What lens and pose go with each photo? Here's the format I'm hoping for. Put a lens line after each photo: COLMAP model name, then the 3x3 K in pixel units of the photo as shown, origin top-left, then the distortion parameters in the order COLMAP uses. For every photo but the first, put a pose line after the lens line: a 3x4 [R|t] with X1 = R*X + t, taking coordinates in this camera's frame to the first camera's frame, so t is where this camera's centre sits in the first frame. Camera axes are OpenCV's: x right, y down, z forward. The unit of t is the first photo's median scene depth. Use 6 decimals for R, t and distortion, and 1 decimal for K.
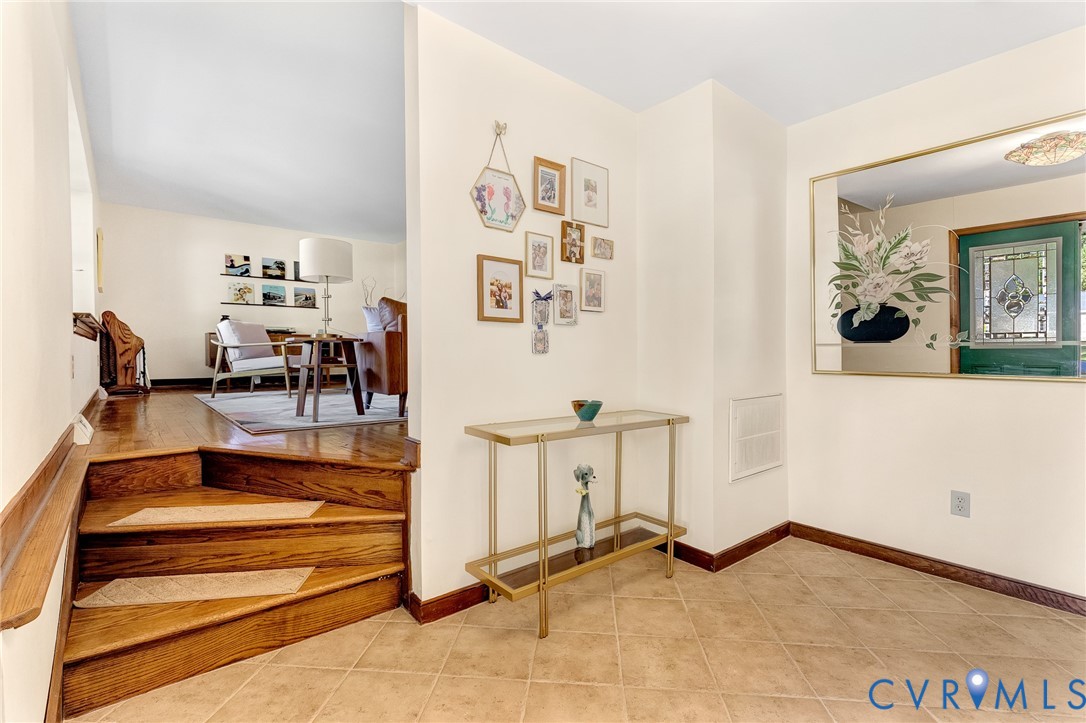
lens RADIAL K [[503.1, 0, 549.1], [0, 503.1, 351.3], [0, 0, 1]] dist [0.019071, 0.000010]
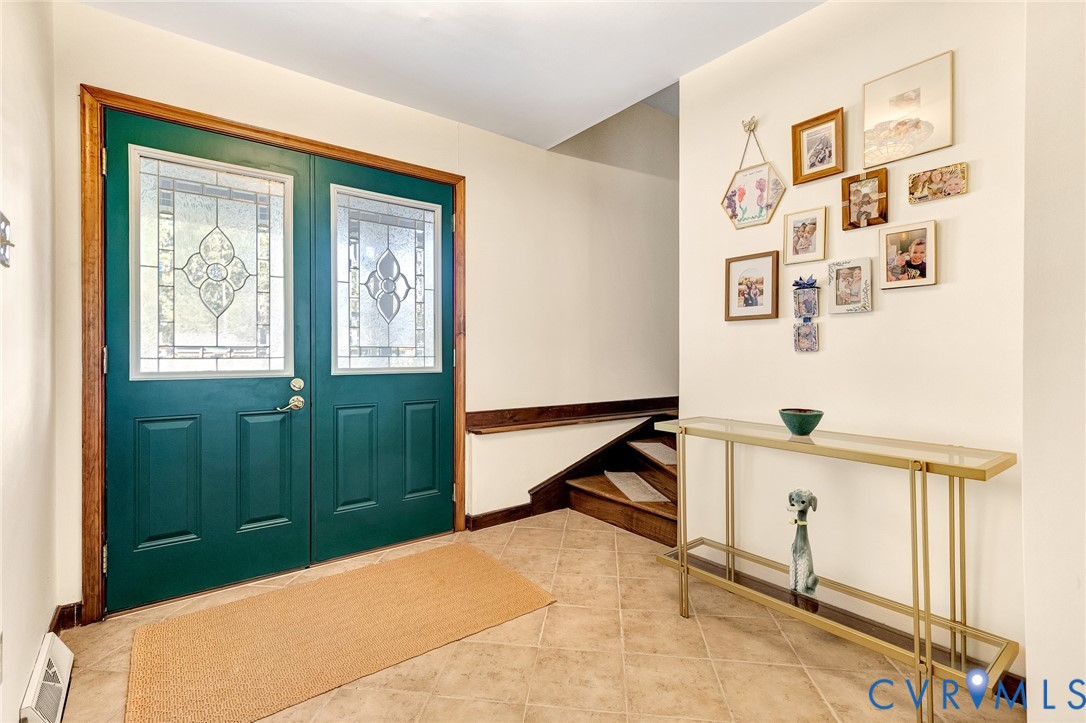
lens RADIAL K [[510.8, 0, 540.5], [0, 510.8, 351.9], [0, 0, 1]] dist [-0.001257, 0.000066]
pose [[-0.053308, -0.012425, -0.998501, 0.906621], [0.004727, 0.999908, -0.012695, 0.014769], [0.998567, -0.005397, -0.053244, 0.630722]]
